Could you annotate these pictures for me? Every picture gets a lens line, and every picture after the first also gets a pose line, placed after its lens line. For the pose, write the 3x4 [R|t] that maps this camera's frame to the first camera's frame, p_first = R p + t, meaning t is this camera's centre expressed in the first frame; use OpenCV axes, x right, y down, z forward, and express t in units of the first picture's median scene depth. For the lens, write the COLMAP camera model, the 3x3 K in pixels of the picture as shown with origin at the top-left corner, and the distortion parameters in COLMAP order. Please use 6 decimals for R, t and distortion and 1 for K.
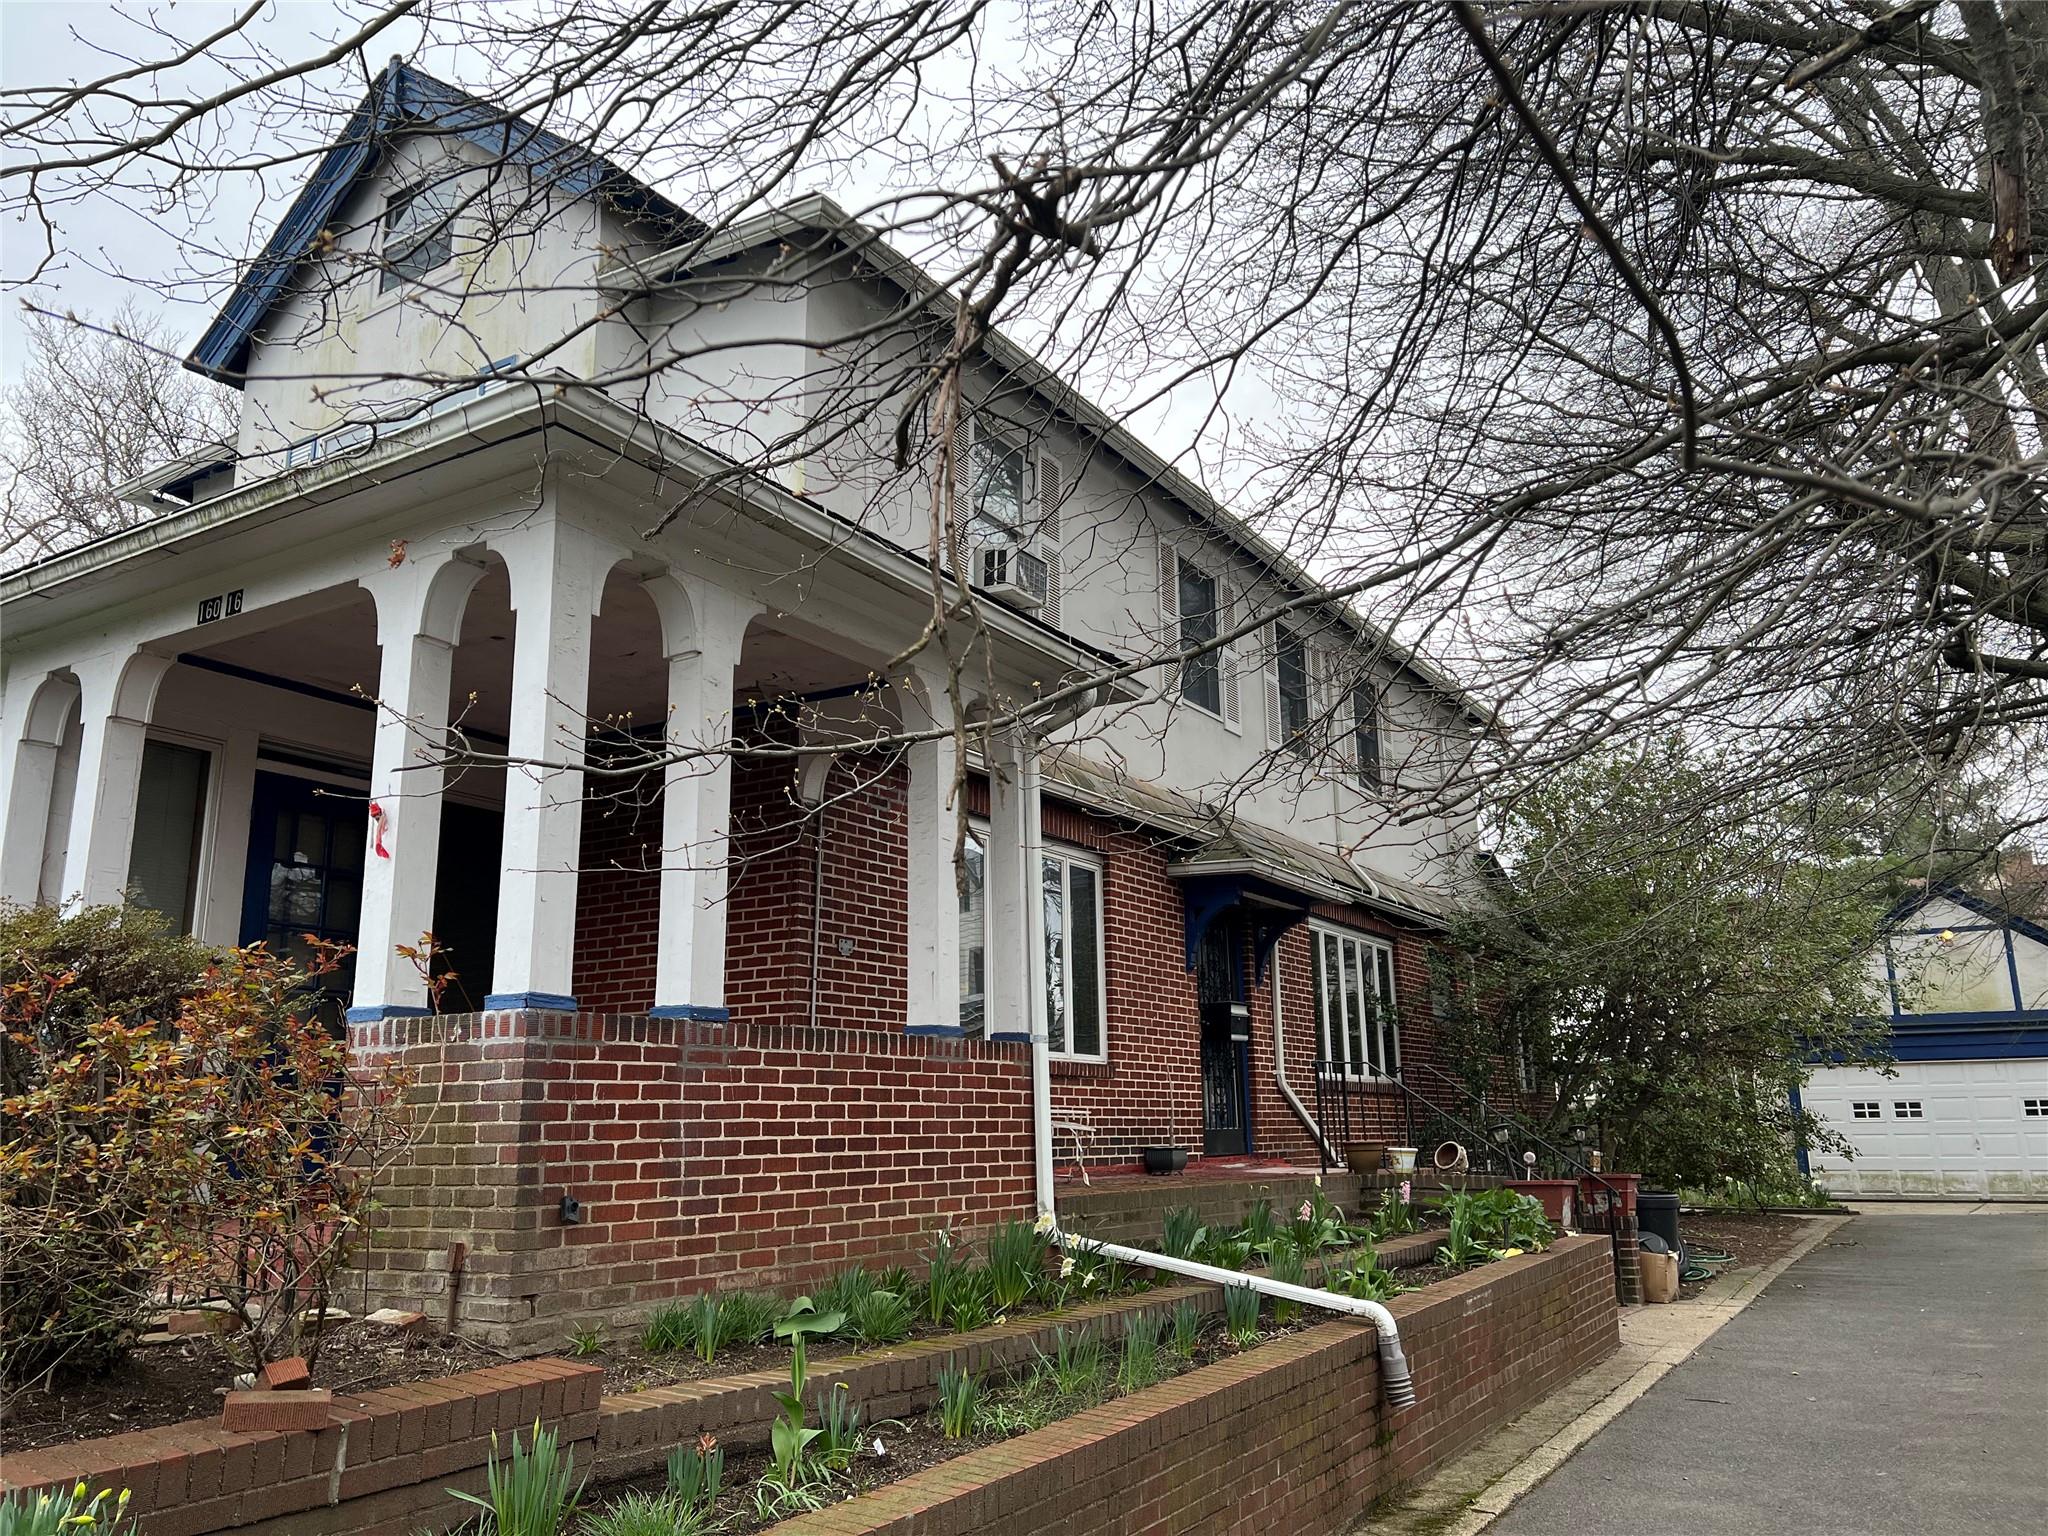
lens RADIAL K [[1527.2, 0, 1024.0], [0, 1527.2, 768.0], [0, 0, 1]] dist [0.094422, -0.000200]
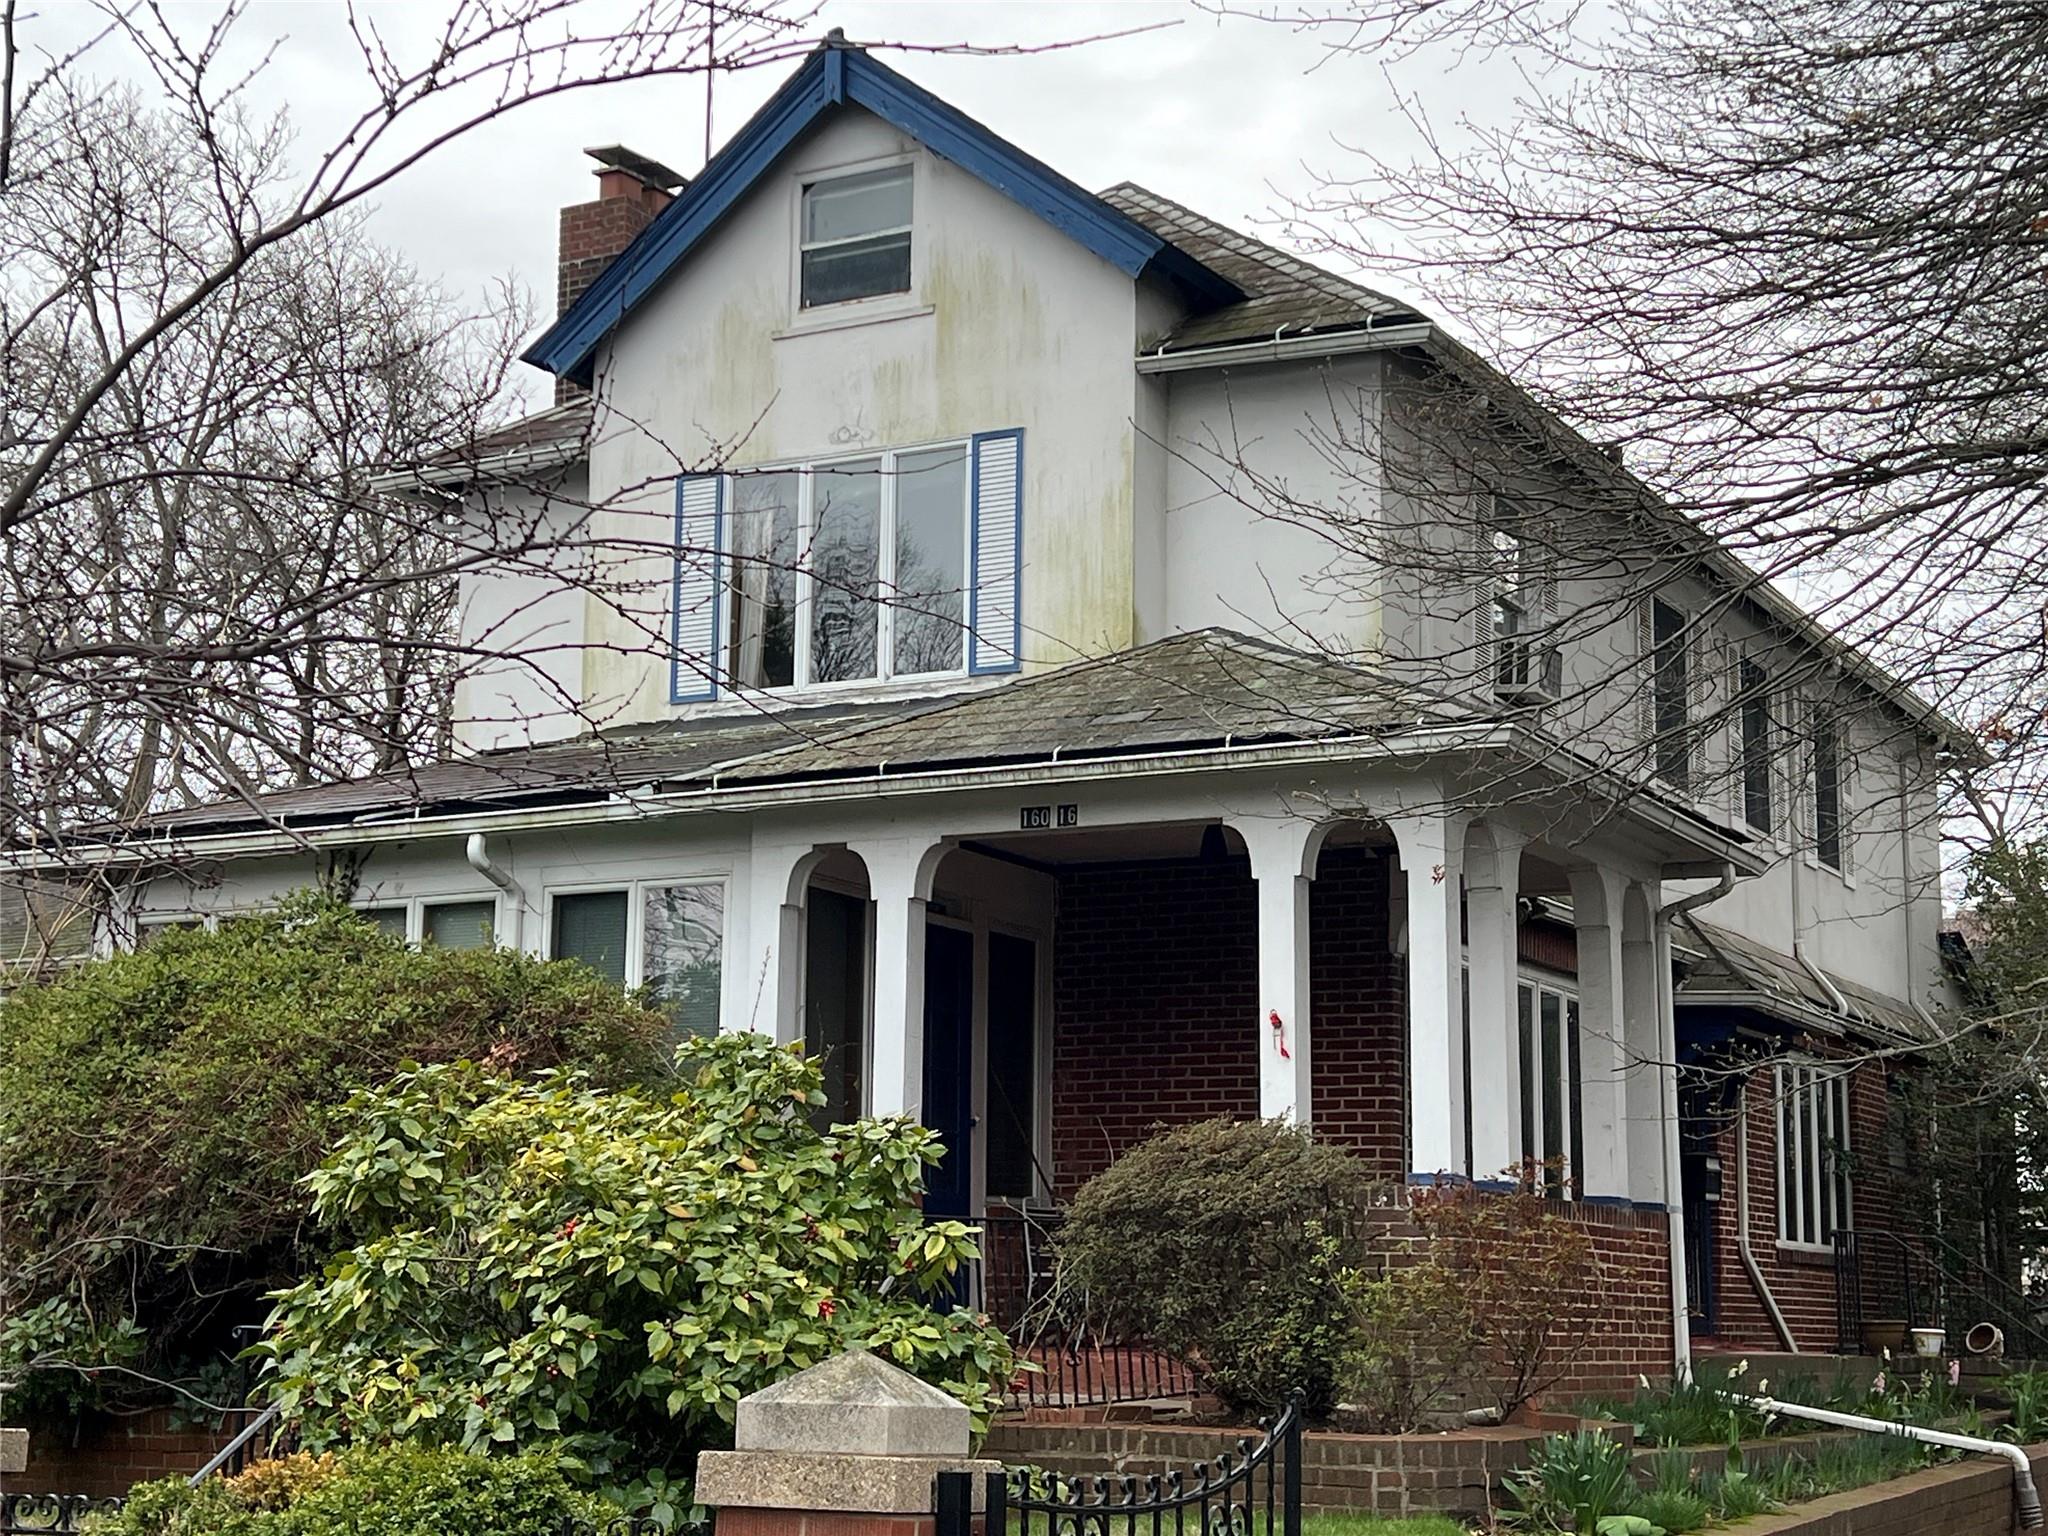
lens RADIAL K [[3119.1, 0, 1024.0], [0, 3119.1, 768.0], [0, 0, 1]] dist [0.113554, -0.051031]
pose [[0.997615, 0.037477, 0.057970, -0.524552], [-0.040726, 0.997605, 0.055915, -0.209983], [-0.055736, -0.058142, 0.996751, -1.021897]]
